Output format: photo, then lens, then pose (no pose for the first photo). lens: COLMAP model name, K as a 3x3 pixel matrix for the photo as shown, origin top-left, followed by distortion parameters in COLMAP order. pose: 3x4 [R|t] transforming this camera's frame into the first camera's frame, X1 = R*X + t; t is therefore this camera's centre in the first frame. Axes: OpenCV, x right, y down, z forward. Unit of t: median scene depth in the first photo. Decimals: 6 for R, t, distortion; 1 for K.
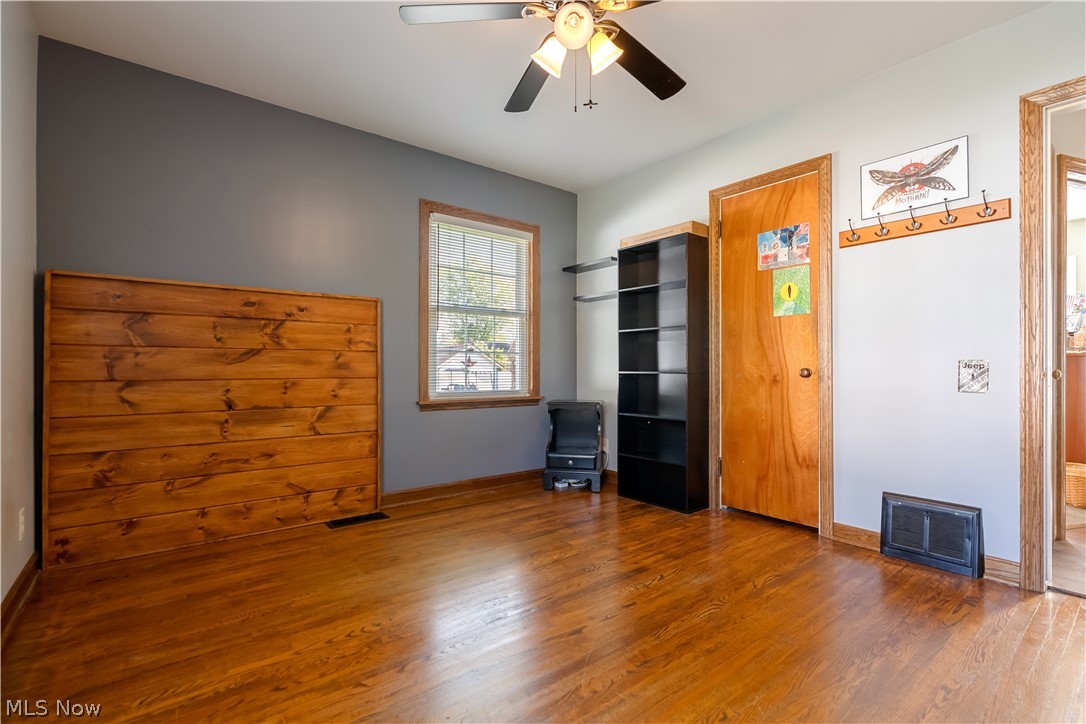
lens RADIAL K [[494.5, 0, 545.4], [0, 494.5, 368.3], [0, 0, 1]] dist [-0.002973, -0.000080]
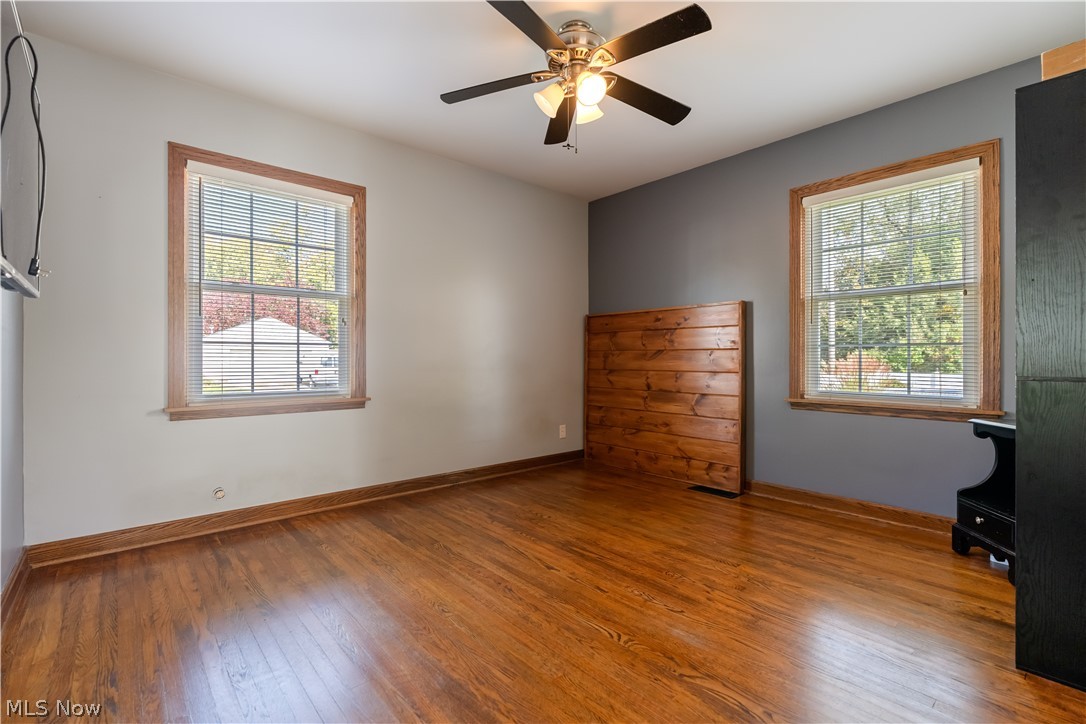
lens RADIAL K [[494.5, 0, 545.4], [0, 494.5, 368.3], [0, 0, 1]] dist [-0.002973, -0.000080]
pose [[0.050475, 0.016659, -0.998586, 0.872692], [-0.005617, 0.999850, 0.016396, -0.007896], [0.998710, 0.004782, 0.050561, 0.593643]]
